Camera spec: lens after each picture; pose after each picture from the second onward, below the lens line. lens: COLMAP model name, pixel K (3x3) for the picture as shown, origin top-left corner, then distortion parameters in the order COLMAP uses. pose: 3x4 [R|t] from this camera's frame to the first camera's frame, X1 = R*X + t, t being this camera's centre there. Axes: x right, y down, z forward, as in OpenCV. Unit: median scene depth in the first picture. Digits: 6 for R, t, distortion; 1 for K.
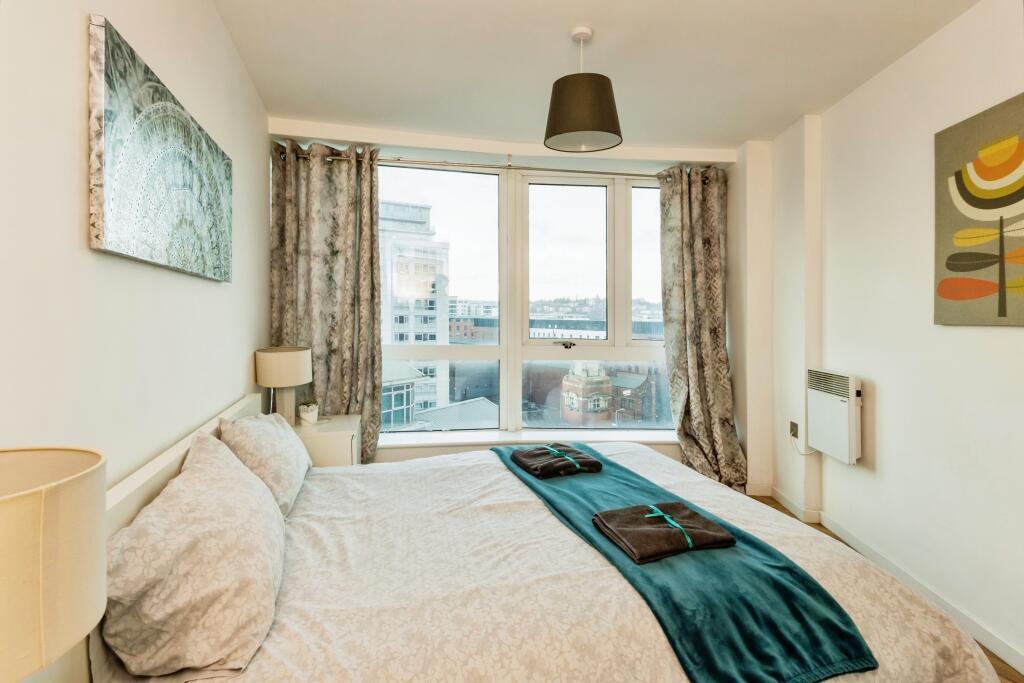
lens RADIAL K [[462.0, 0, 512.5], [0, 462.0, 318.9], [0, 0, 1]] dist [0.000638, 0.000095]
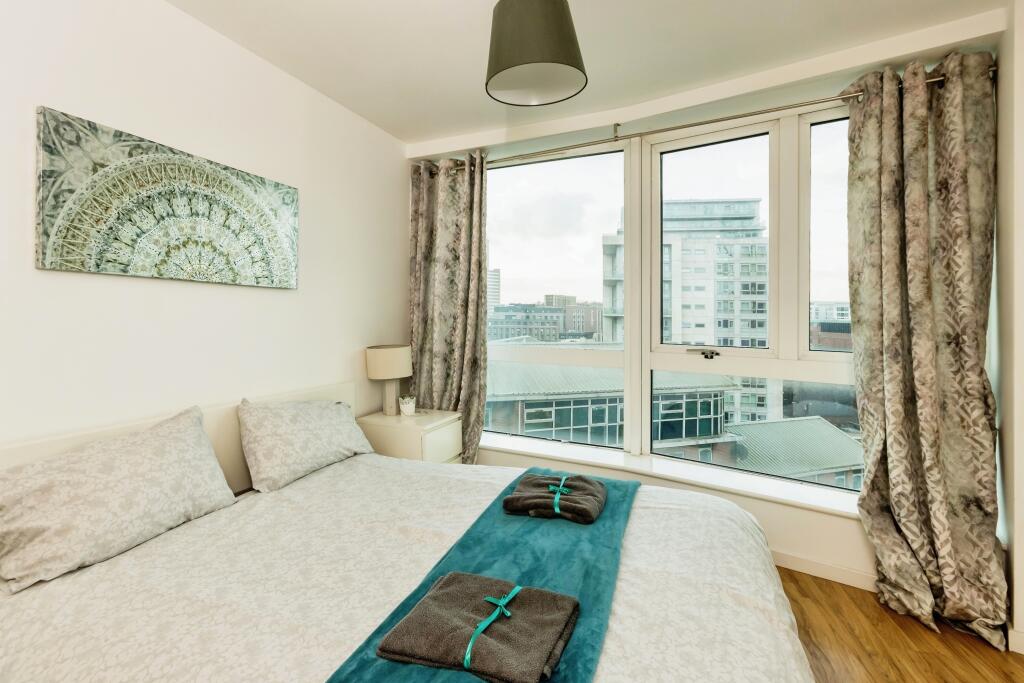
lens RADIAL K [[461.3, 0, 511.8], [0, 461.3, 323.0], [0, 0, 1]] dist [0.002197, -0.000137]
pose [[0.803040, 0.002548, -0.595919, 0.350278], [-0.002502, 0.999996, 0.000904, 0.005928], [0.595920, 0.000765, 0.803044, 0.223521]]
